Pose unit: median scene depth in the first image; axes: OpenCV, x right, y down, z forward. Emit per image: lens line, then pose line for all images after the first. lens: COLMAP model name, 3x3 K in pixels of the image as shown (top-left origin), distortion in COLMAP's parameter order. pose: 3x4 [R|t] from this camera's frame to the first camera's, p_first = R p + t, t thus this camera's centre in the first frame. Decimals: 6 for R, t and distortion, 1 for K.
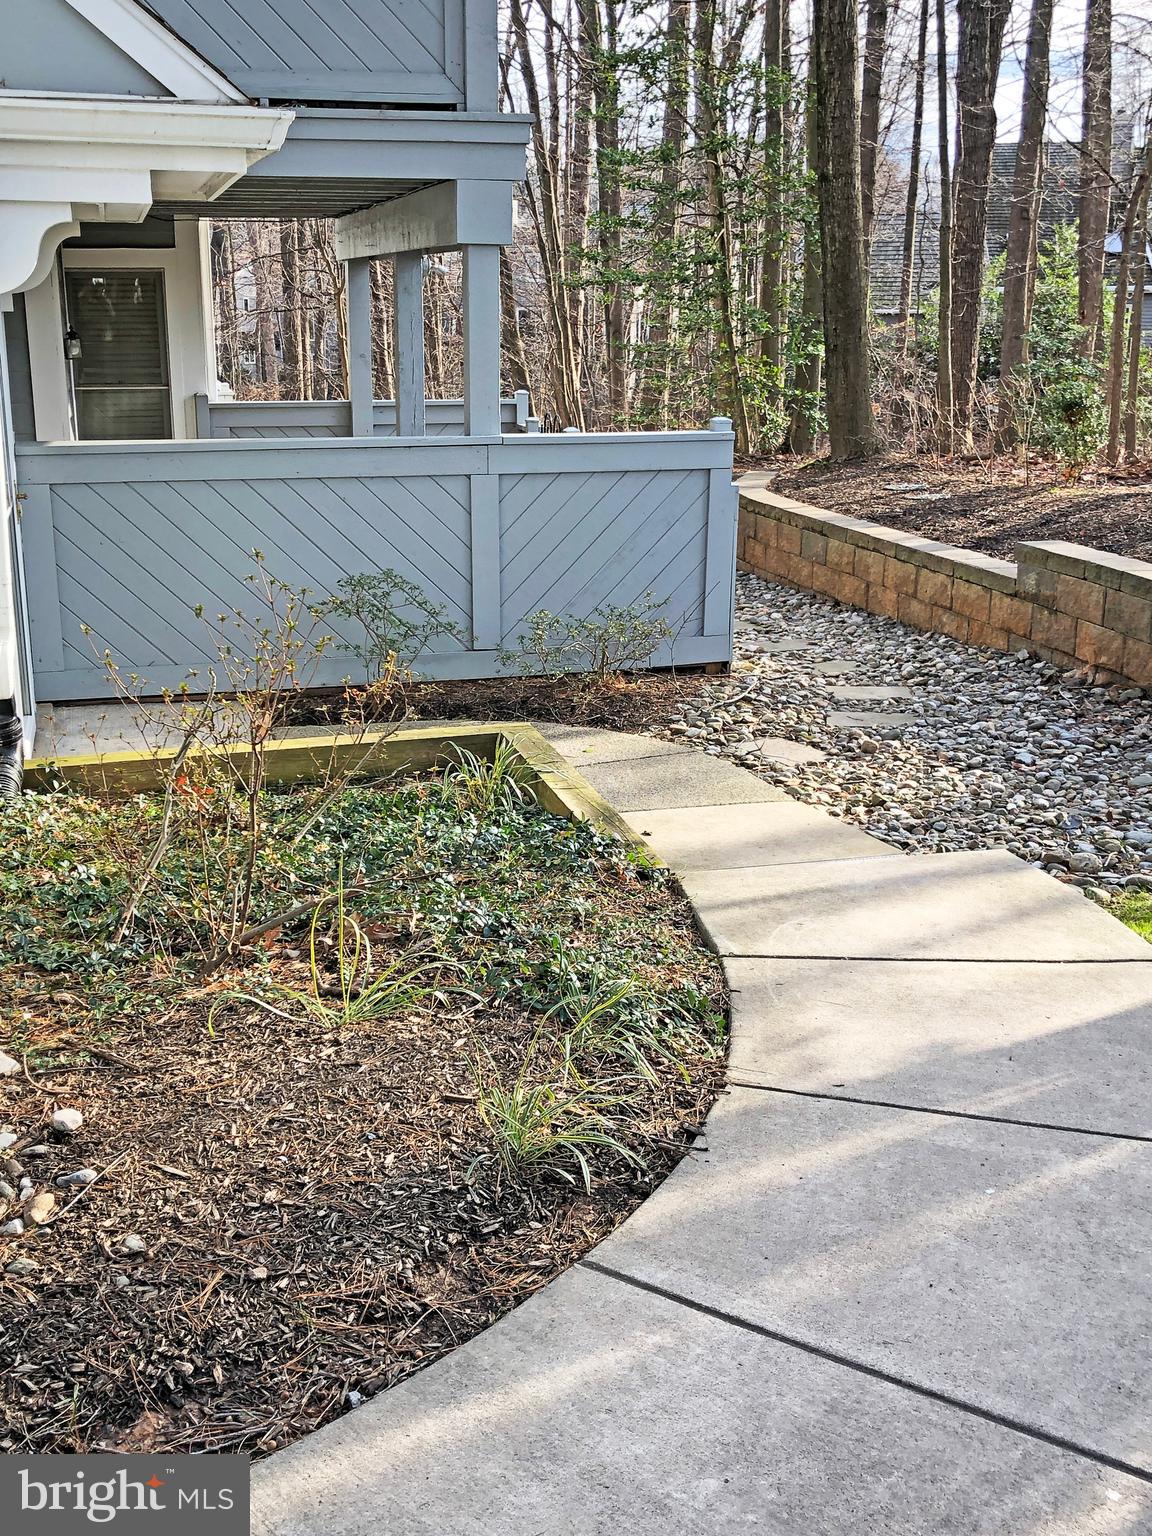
lens RADIAL K [[1707.7, 0, 576.0], [0, 1707.7, 768.0], [0, 0, 1]] dist [0.107036, -0.318580]
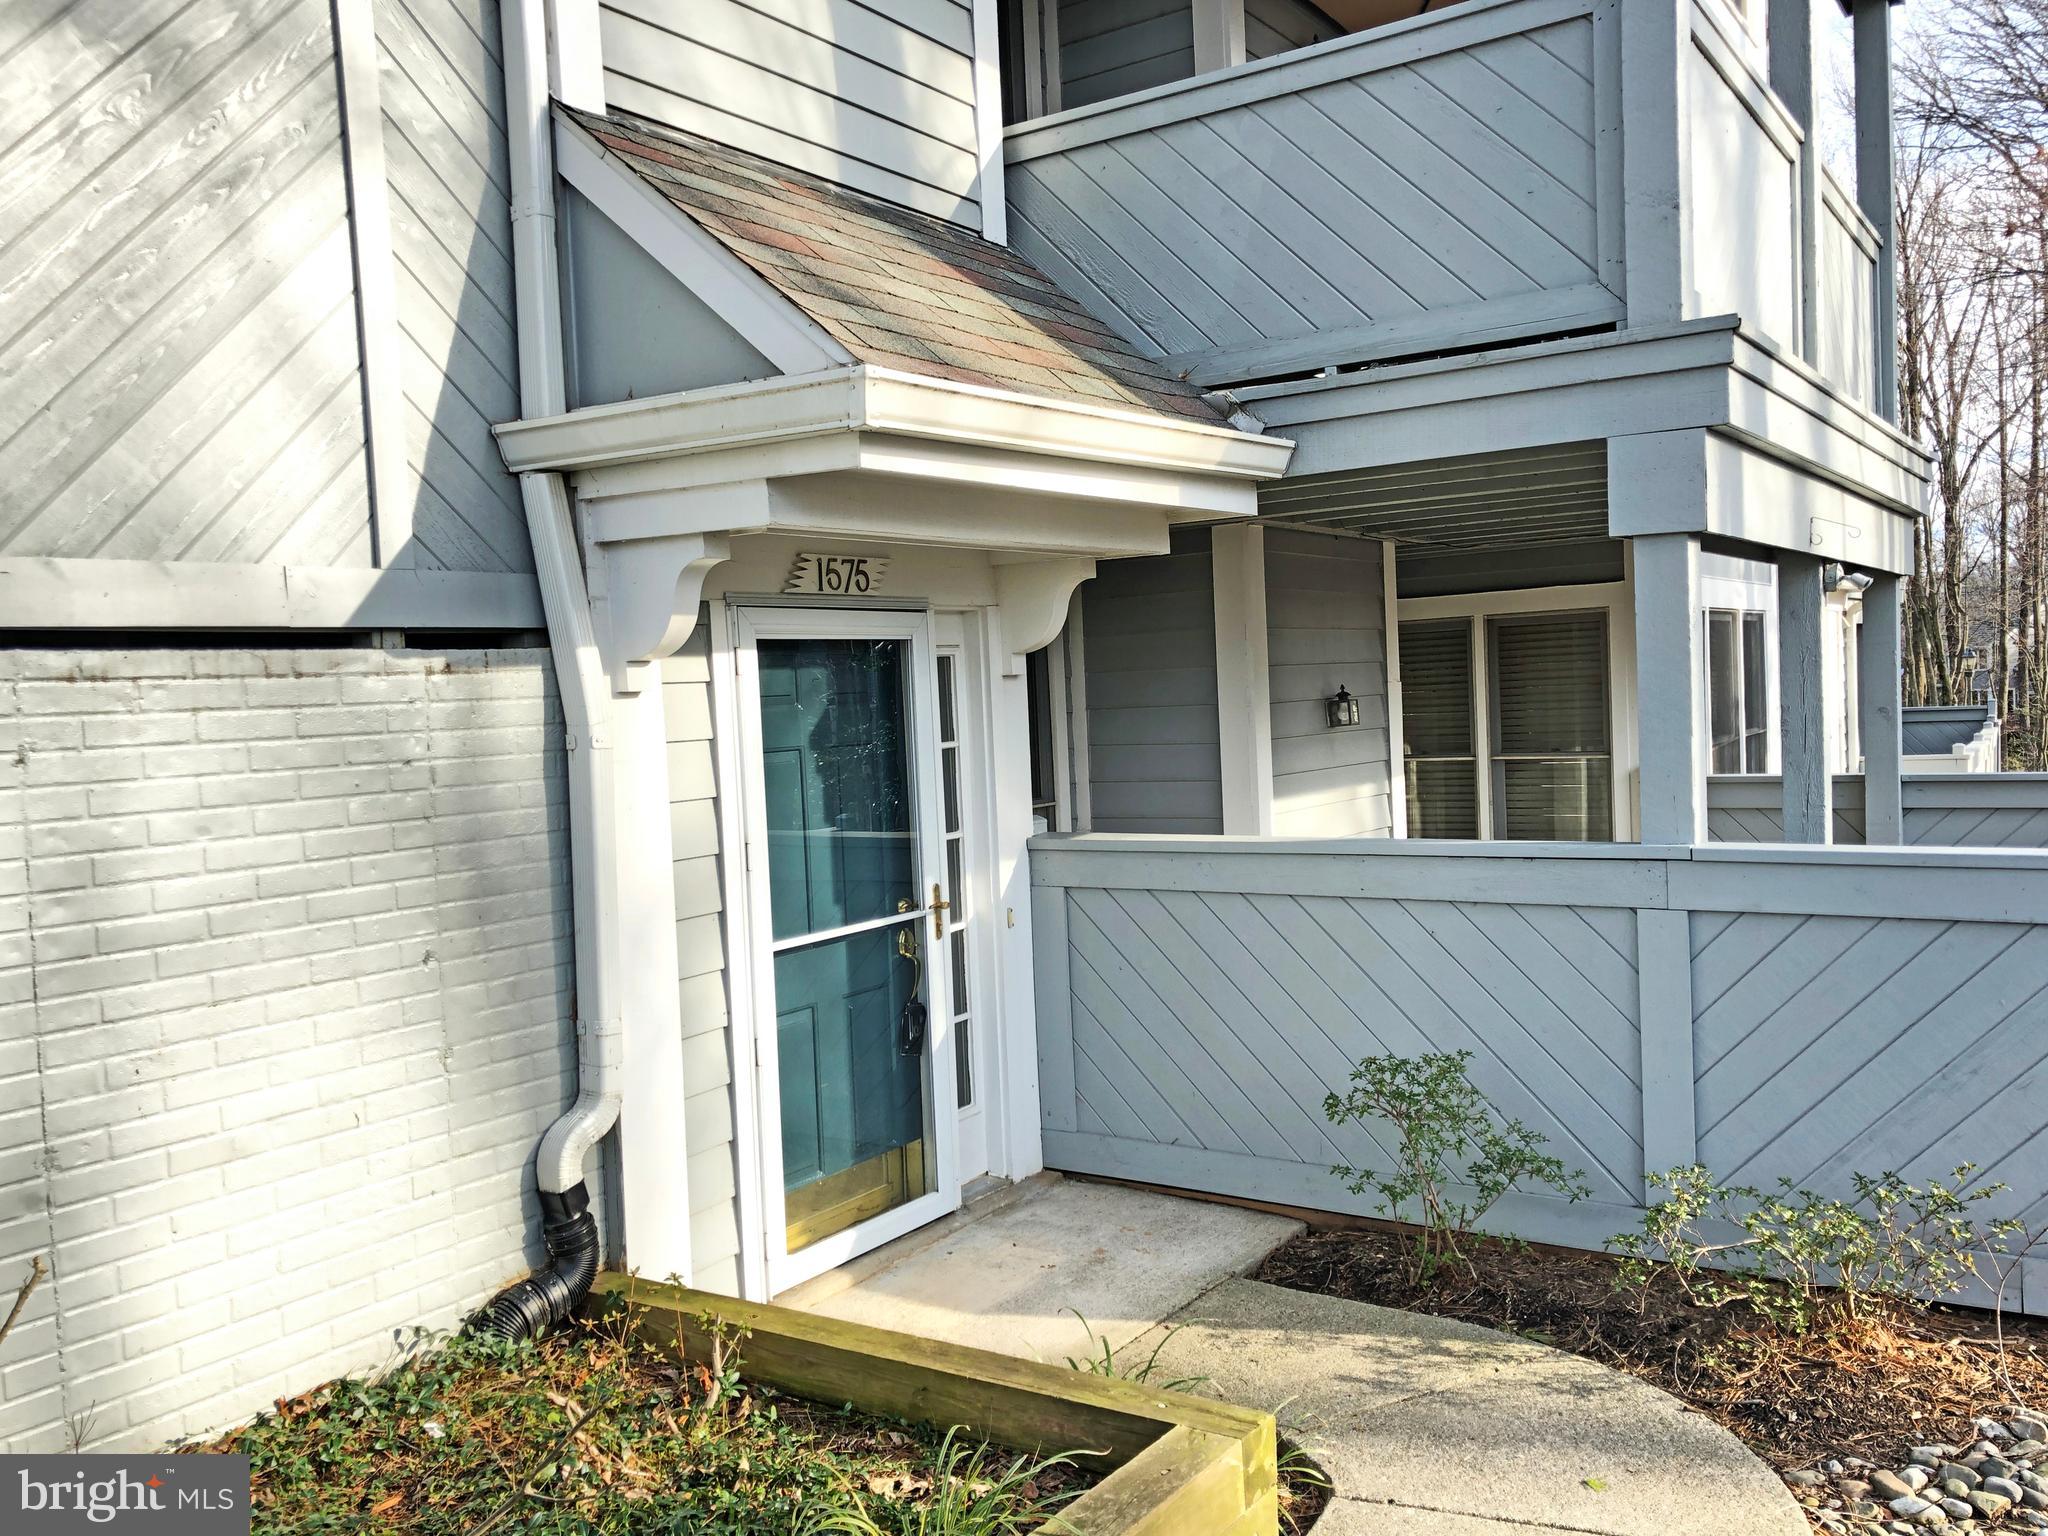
lens RADIAL K [[1662.7, 0, 1024.0], [0, 1662.7, 768.0], [0, 0, 1]] dist [0.011750, 0.005100]
pose [[0.643122, 0.005390, -0.765745, 0.247871], [-0.158756, 0.979188, -0.126441, -0.115112], [0.749127, 0.202884, 0.630593, 0.481744]]
